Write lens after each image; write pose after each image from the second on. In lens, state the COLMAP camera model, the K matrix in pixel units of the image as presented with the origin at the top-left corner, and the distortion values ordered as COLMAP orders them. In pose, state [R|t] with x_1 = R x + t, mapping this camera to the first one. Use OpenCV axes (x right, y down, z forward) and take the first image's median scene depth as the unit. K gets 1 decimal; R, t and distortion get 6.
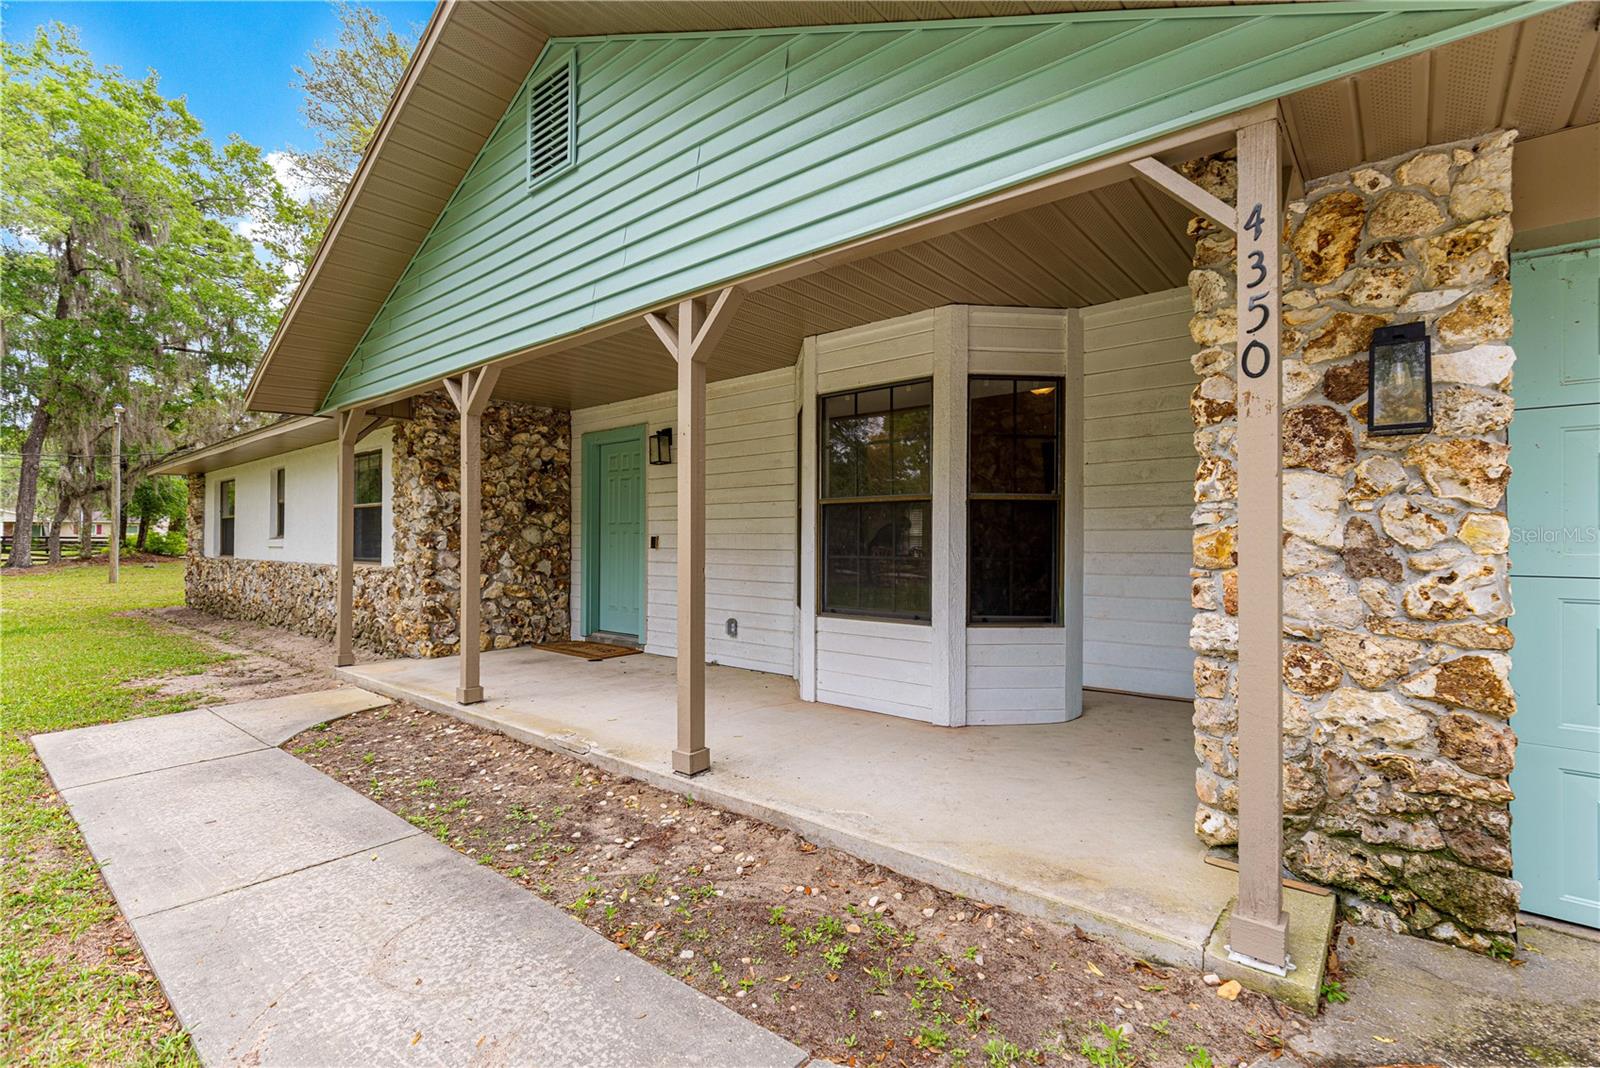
lens RADIAL K [[718.2, 0, 805.1], [0, 718.2, 543.9], [0, 0, 1]] dist [0.014177, -0.000510]
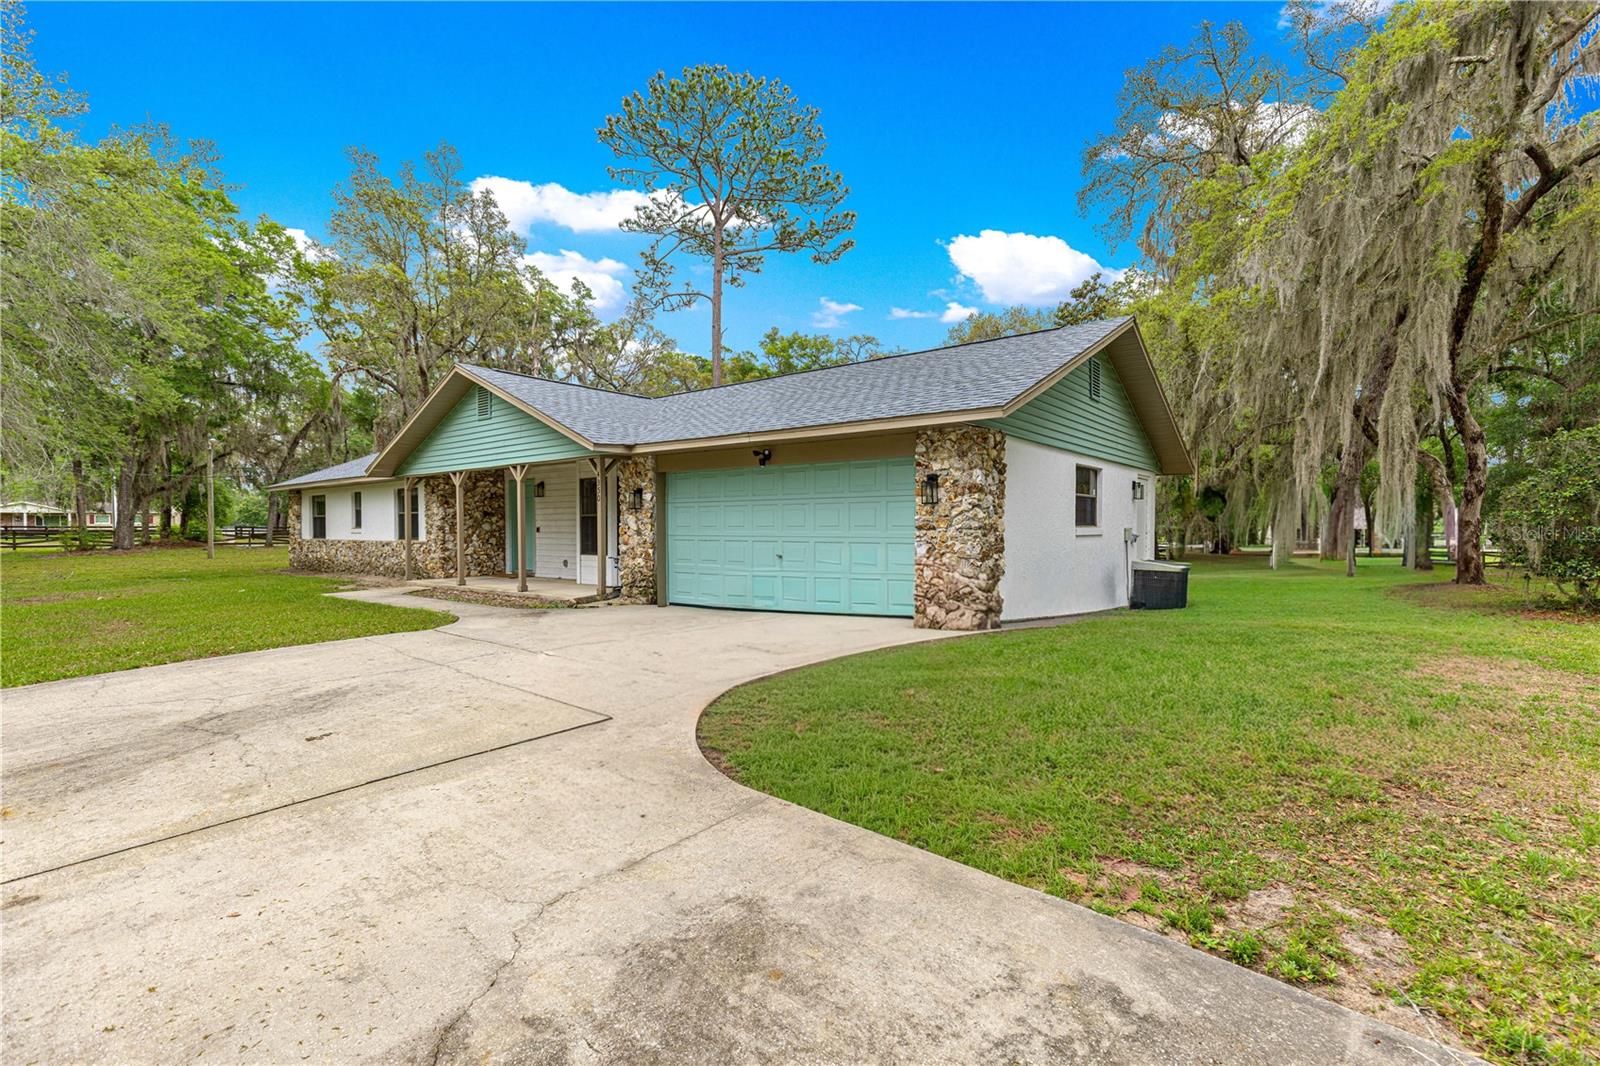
lens RADIAL K [[718.2, 0, 805.1], [0, 718.2, 542.9], [0, 0, 1]] dist [0.014177, -0.000510]
pose [[0.999719, -0.007109, 0.022624, 0.581027], [0.006649, 0.999771, 0.020337, -0.000311], [-0.022764, -0.020181, 0.999537, -1.311553]]
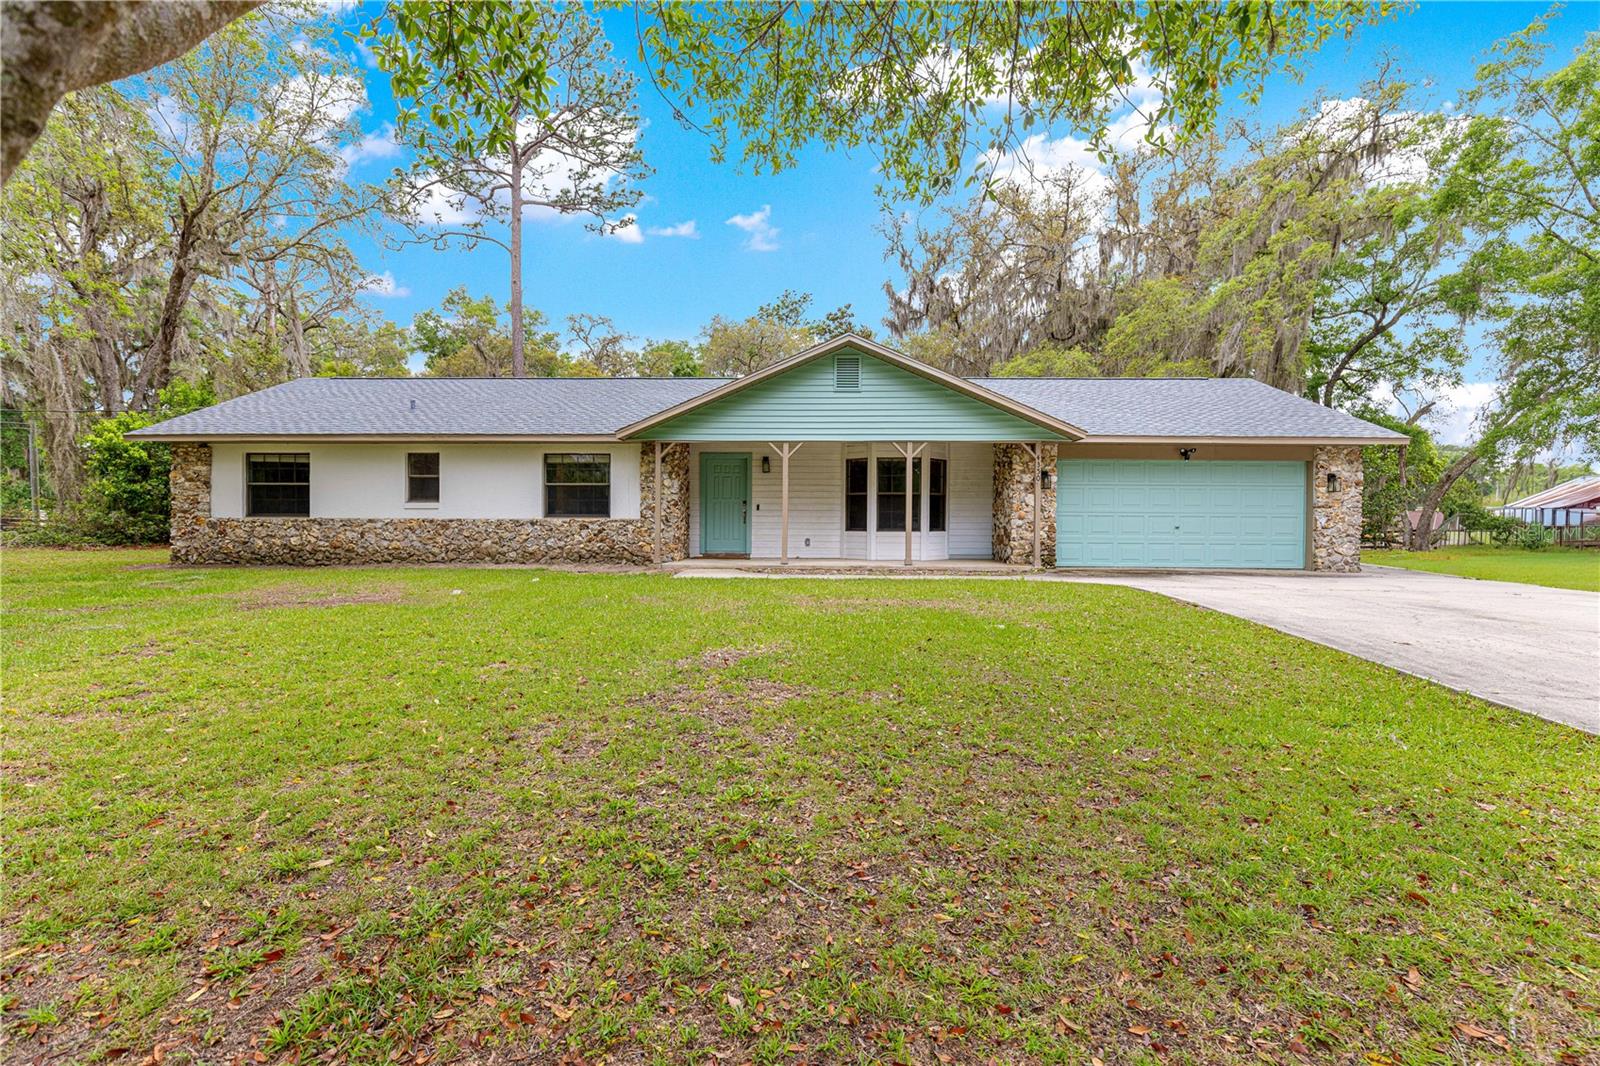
lens RADIAL K [[728.1, 0, 789.9], [0, 728.1, 528.4], [0, 0, 1]] dist [0.026830, -0.000028]
pose [[0.779381, -0.002886, 0.626543, -1.488543], [-0.001720, 0.999976, 0.006746, 0.046221], [-0.626548, -0.006336, 0.779357, -0.781137]]
